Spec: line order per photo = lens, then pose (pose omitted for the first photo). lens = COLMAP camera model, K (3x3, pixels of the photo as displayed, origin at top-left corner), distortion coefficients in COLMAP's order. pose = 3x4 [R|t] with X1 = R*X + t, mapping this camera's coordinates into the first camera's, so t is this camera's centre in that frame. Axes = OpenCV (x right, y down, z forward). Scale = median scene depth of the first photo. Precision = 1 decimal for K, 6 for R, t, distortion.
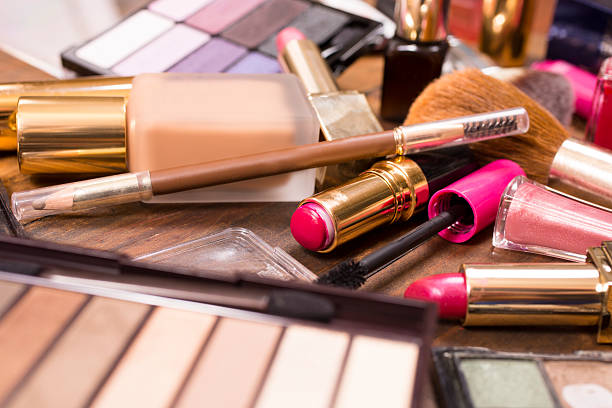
lens RADIAL K [[1007.4, 0, 306.0], [0, 1007.4, 204.0], [0, 0, 1]] dist [0.013770, 0.068075]
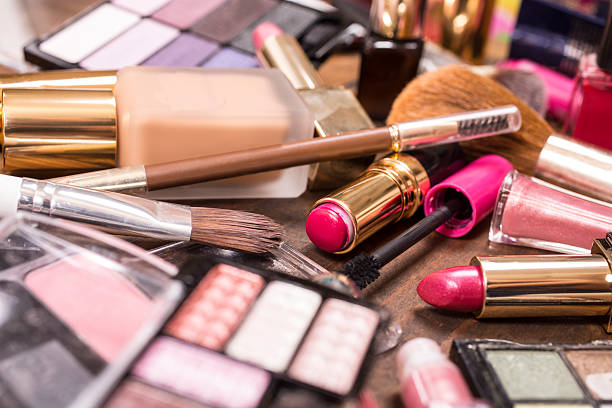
lens RADIAL K [[1007.4, 0, 306.0], [0, 1007.4, 204.0], [0, 0, 1]] dist [0.013770, 0.068075]
pose [[0.993476, -0.005805, 0.113891, -0.108880], [0.006676, 0.999951, -0.007264, 0.011484], [-0.113844, 0.007977, 0.993467, 0.019573]]
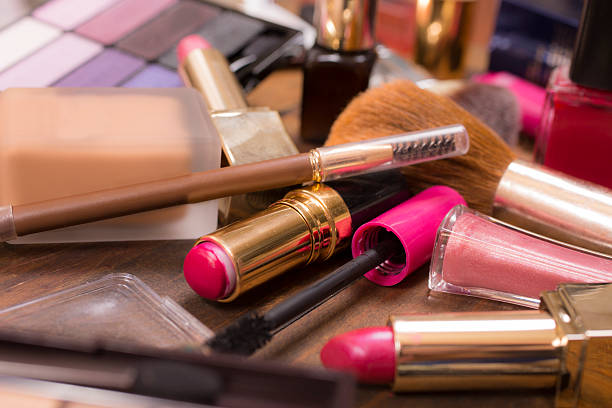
lens RADIAL K [[1025.6, 0, 306.0], [0, 1025.6, 204.0], [0, 0, 1]] dist [0.001136, 0.133892]
pose [[0.998435, -0.013543, 0.054251, 0.037241], [0.014950, 0.999560, -0.025608, -0.008708], [-0.053881, 0.026379, 0.998199, 0.148831]]
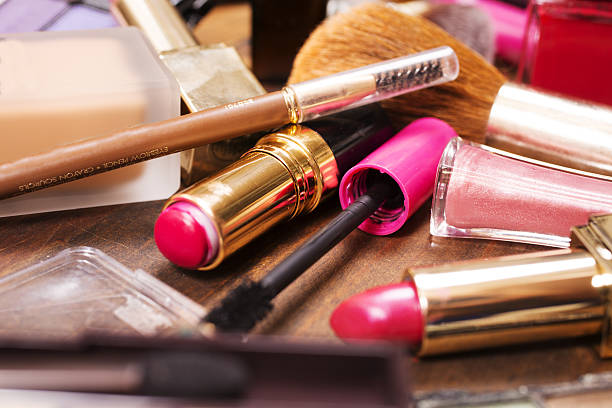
lens RADIAL K [[1025.6, 0, 306.0], [0, 1025.6, 204.0], [0, 0, 1]] dist [0.001136, 0.133892]
pose [[0.984177, -0.098074, 0.147574, -0.014018], [0.094788, 0.995071, 0.029149, -0.011418], [-0.149705, -0.014699, 0.988621, 0.261723]]
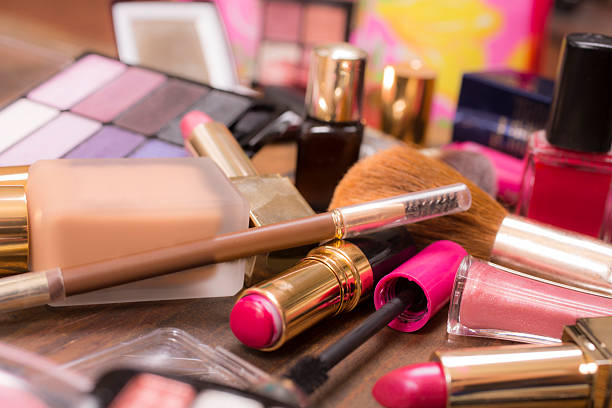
lens RADIAL K [[1007.4, 0, 306.0], [0, 1007.4, 204.0], [0, 0, 1]] dist [0.013770, 0.068075]
pose [[0.984383, -0.034378, 0.172650, -0.092899], [0.053757, 0.992603, -0.108858, 0.017750], [-0.167630, 0.116439, 0.978949, 0.110107]]
